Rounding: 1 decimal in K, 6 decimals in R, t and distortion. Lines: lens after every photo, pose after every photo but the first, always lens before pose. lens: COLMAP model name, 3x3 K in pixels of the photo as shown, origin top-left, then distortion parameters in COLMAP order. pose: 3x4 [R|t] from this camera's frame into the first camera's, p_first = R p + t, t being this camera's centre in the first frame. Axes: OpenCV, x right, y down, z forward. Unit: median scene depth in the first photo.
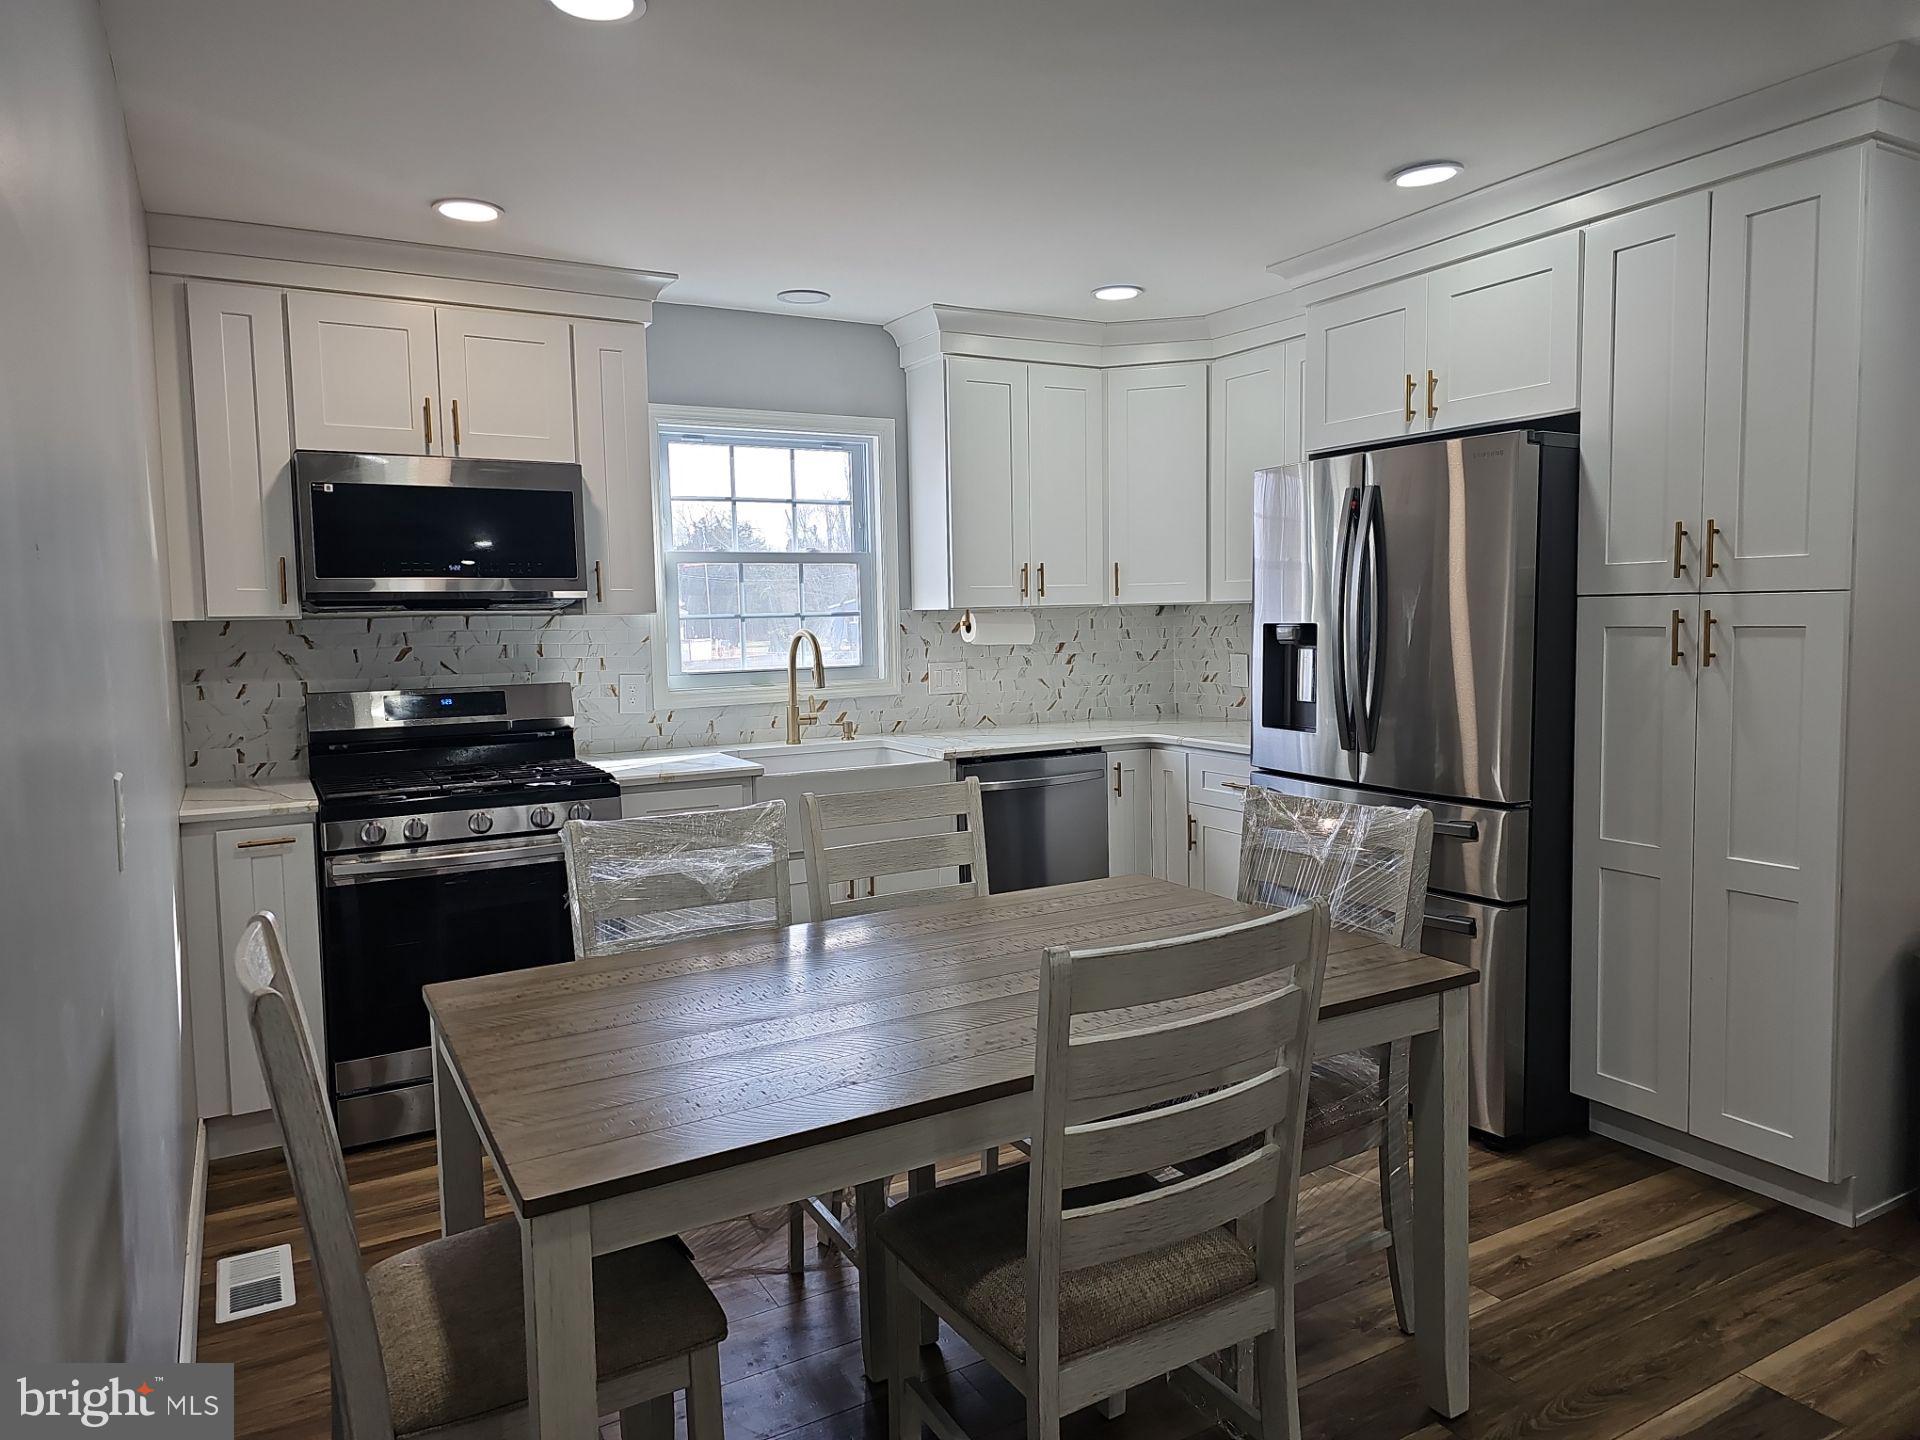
lens RADIAL K [[1262.9, 0, 964.9], [0, 1262.9, 713.7], [0, 0, 1]] dist [0.063332, -0.057637]
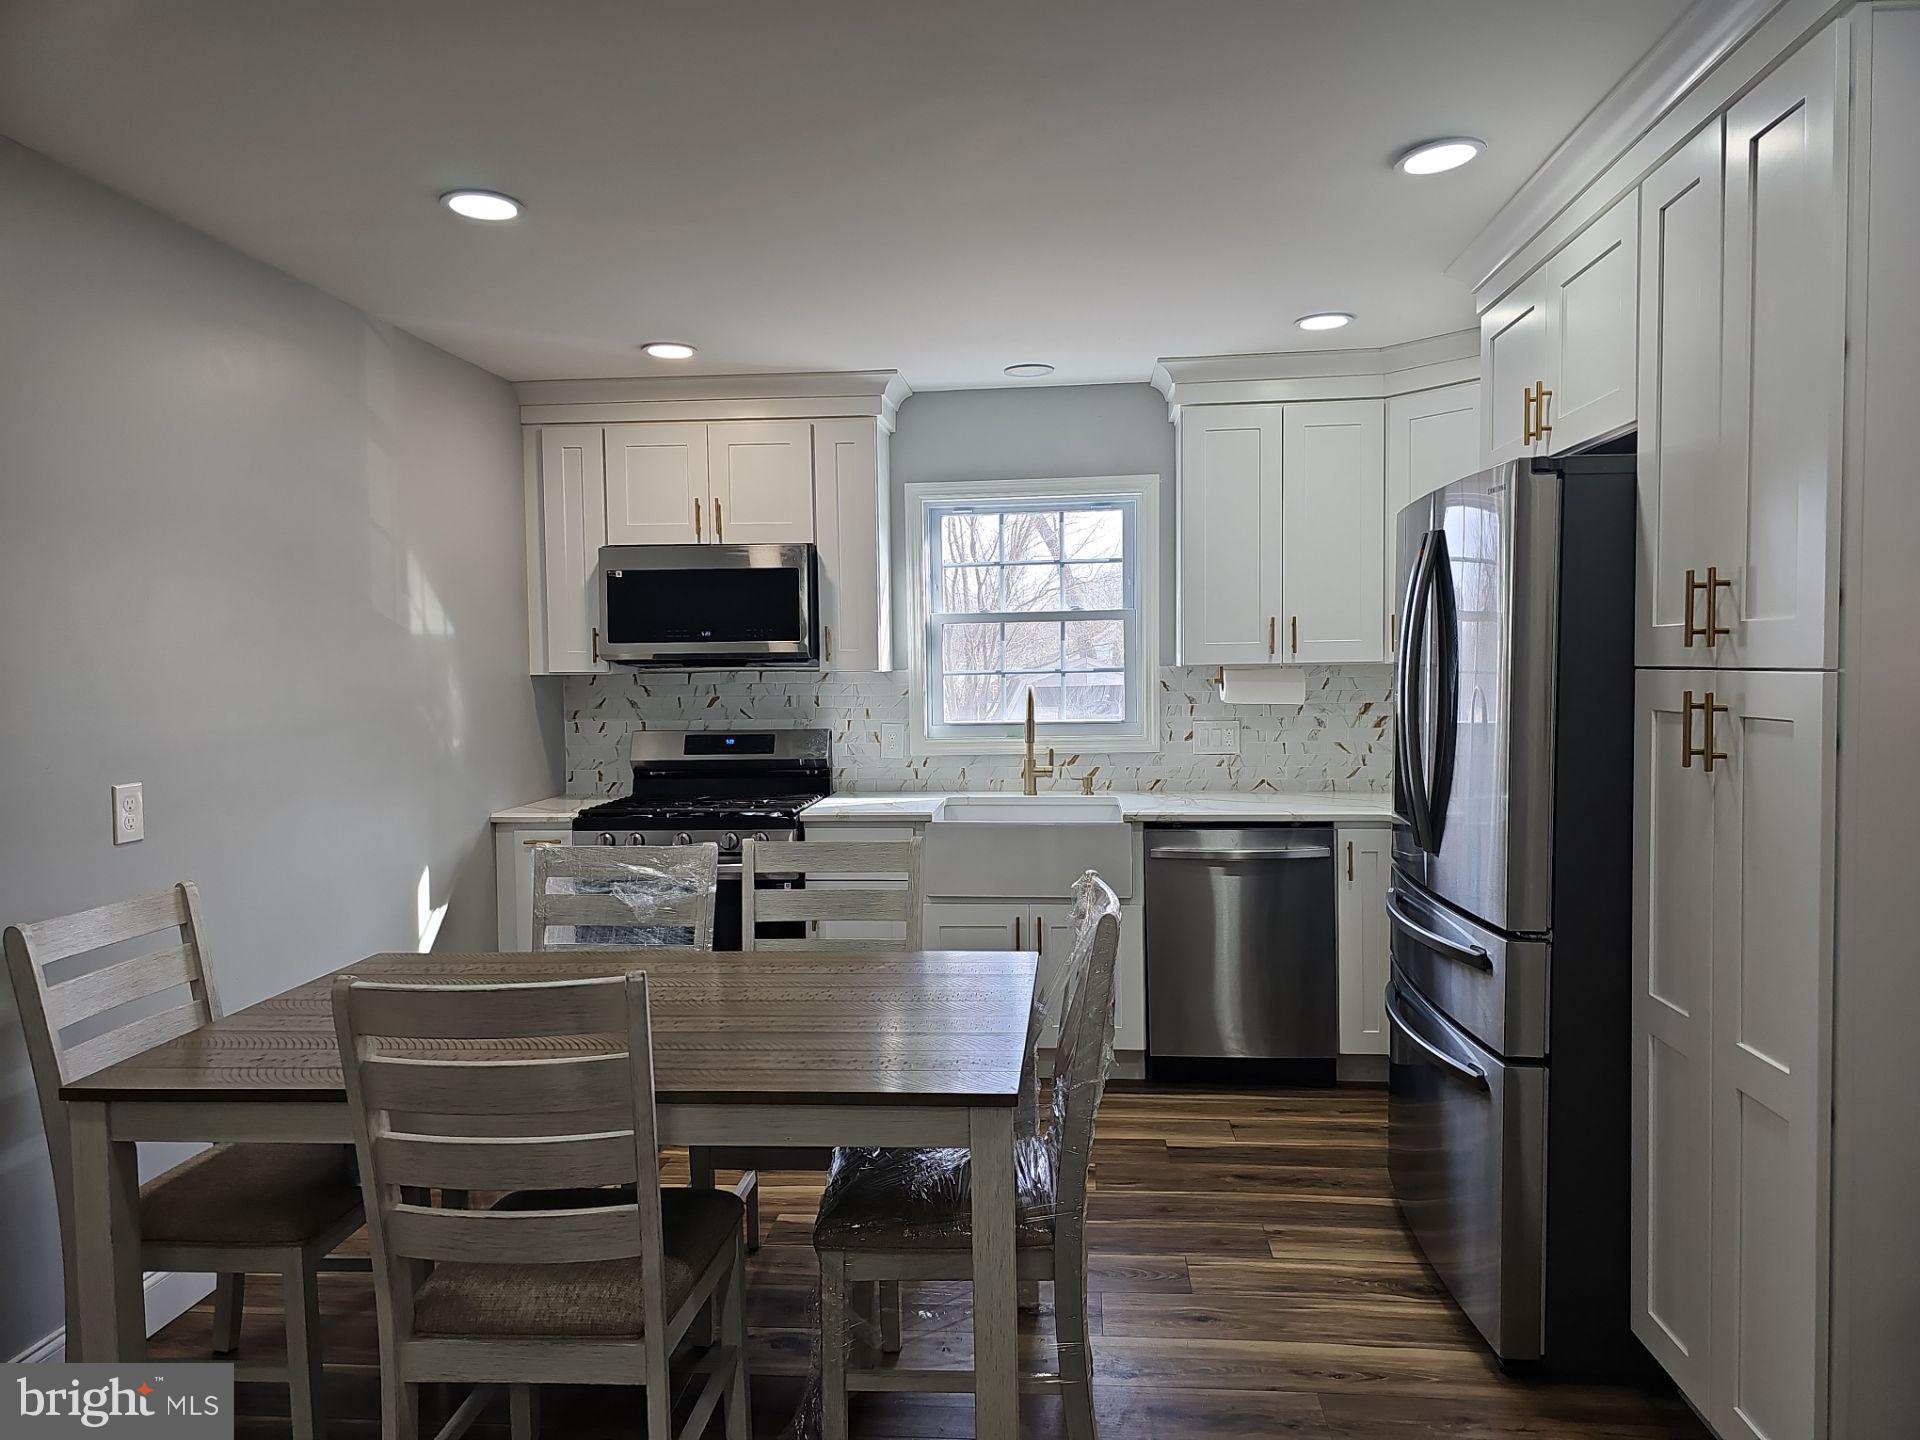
lens RADIAL K [[1262.9, 0, 951.2], [0, 1262.9, 726.4], [0, 0, 1]] dist [0.063332, -0.057637]
pose [[0.820981, 0.036023, -0.569818, 0.406733], [-0.047710, 0.998846, -0.005595, -0.023940], [0.568958, 0.031779, 0.821752, 0.106878]]
